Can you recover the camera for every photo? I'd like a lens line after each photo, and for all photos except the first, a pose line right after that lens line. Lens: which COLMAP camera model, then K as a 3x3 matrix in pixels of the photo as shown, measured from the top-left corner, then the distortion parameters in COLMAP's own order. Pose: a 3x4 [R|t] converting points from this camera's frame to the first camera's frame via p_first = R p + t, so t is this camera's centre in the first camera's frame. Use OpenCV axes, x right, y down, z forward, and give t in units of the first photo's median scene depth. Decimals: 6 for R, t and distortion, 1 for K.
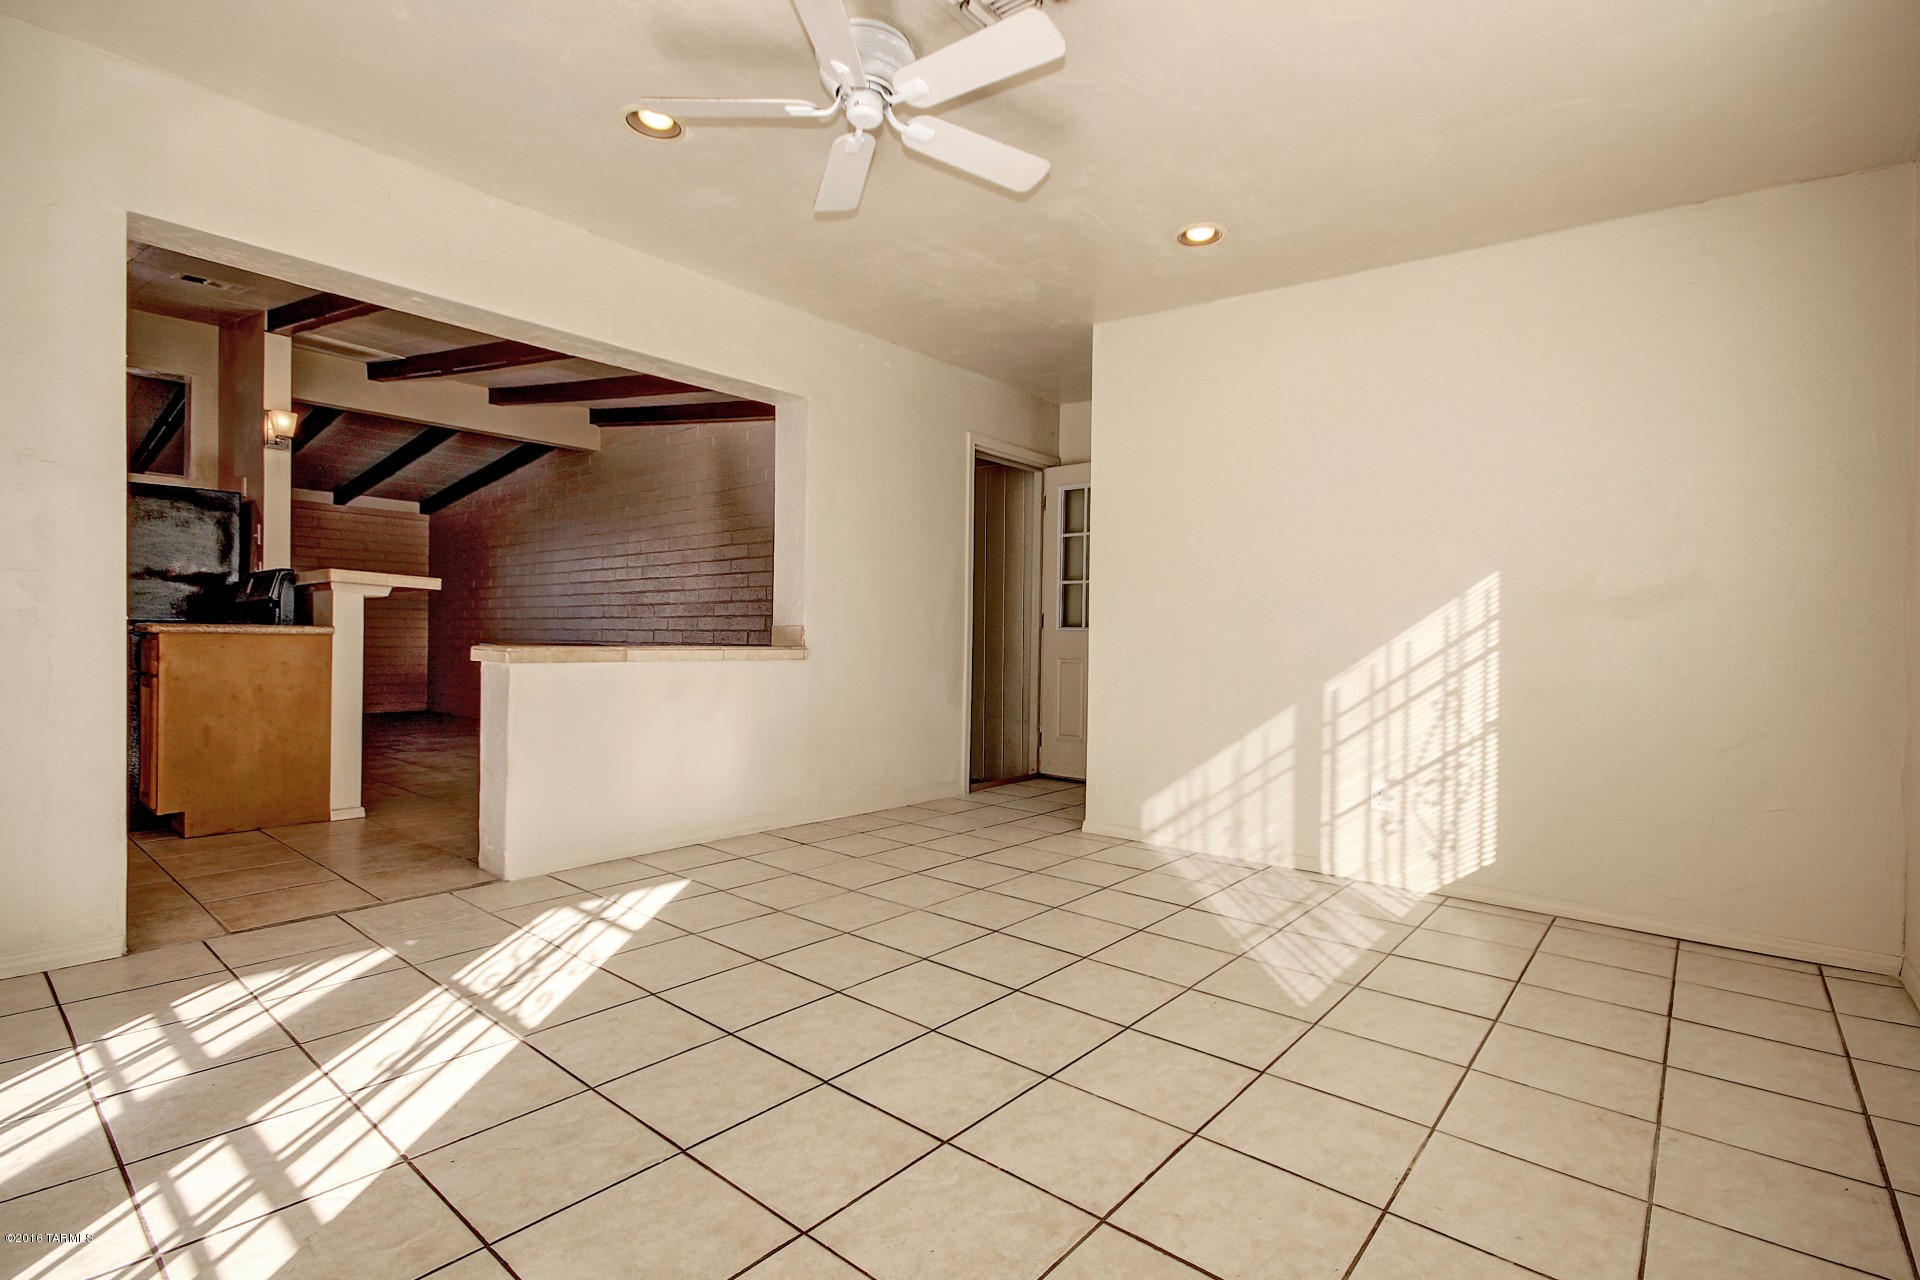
lens RADIAL K [[894.6, 0, 957.8], [0, 894.6, 656.7], [0, 0, 1]] dist [-0.001539, -0.000423]
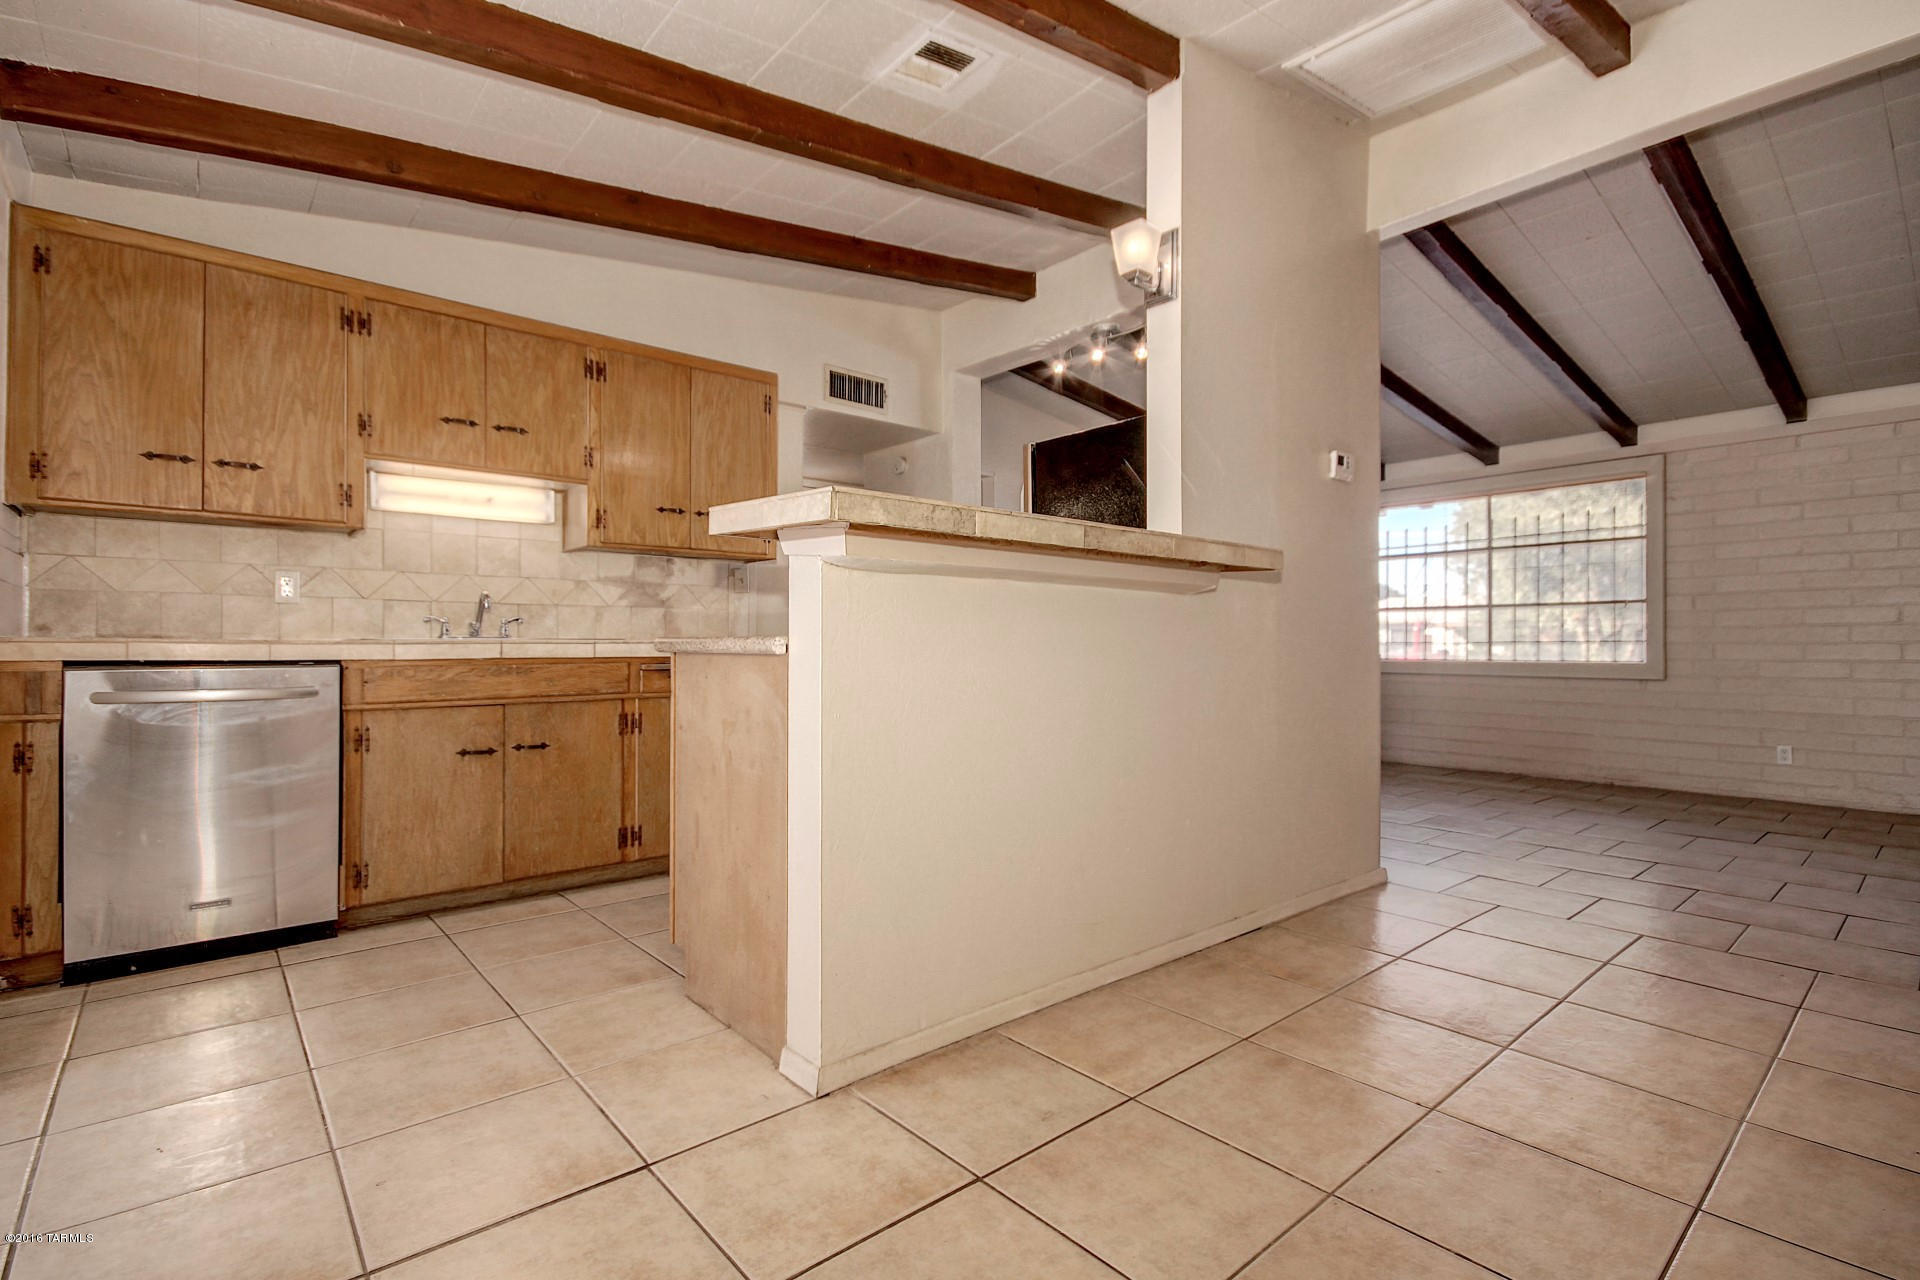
lens RADIAL K [[889.6, 0, 961.4], [0, 889.6, 646.2], [0, 0, 1]] dist [0.004429, -0.005068]
pose [[-0.157221, -0.016237, -0.987430, -0.407473], [-0.021373, 0.999687, -0.013035, -0.036676], [0.987332, 0.019055, -0.157518, 1.733645]]
